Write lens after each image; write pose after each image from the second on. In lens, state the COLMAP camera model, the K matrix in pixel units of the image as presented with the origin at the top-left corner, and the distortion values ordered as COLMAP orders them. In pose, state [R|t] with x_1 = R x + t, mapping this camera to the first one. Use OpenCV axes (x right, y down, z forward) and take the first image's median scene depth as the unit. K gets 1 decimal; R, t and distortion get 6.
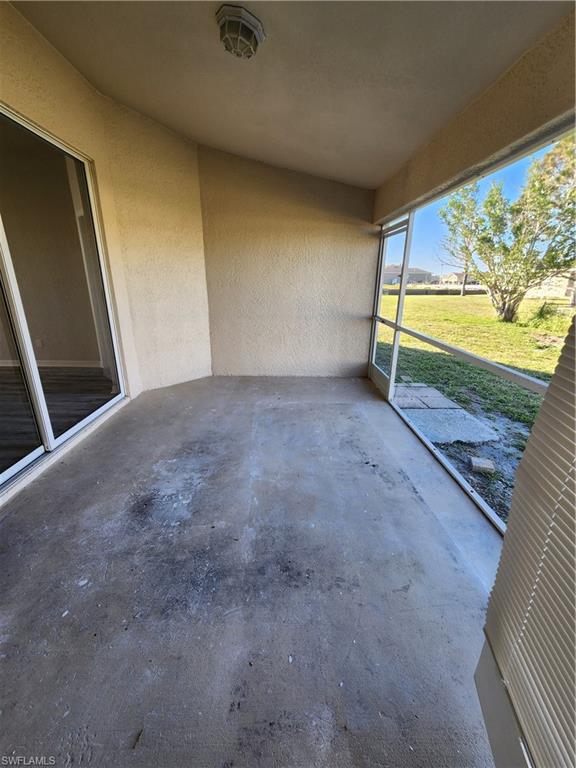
lens RADIAL K [[309.3, 0, 288.0], [0, 309.3, 384.0], [0, 0, 1]] dist [-0.007288, 0.000184]
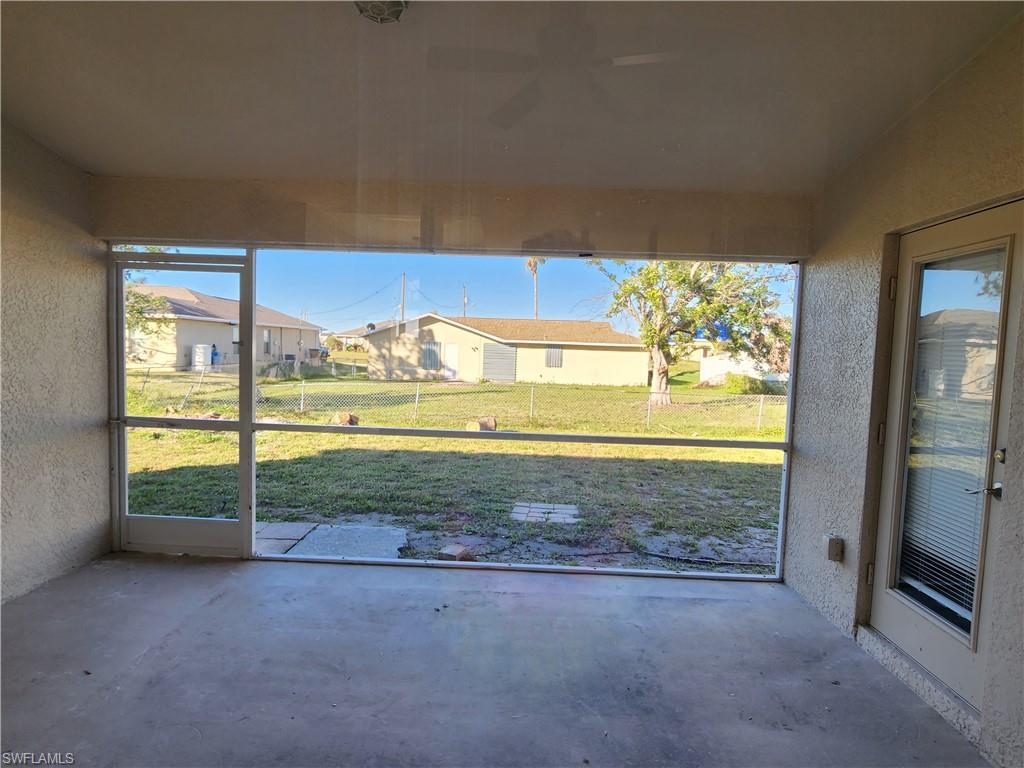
lens RADIAL K [[539.0, 0, 512.0], [0, 539.0, 384.0], [0, 0, 1]] dist [-0.002058, 0.000104]
pose [[0.069556, -0.077534, 0.994560, -0.563242], [0.297982, 0.953073, 0.053459, -0.150350], [-0.952034, 0.292642, 0.089396, 0.377215]]
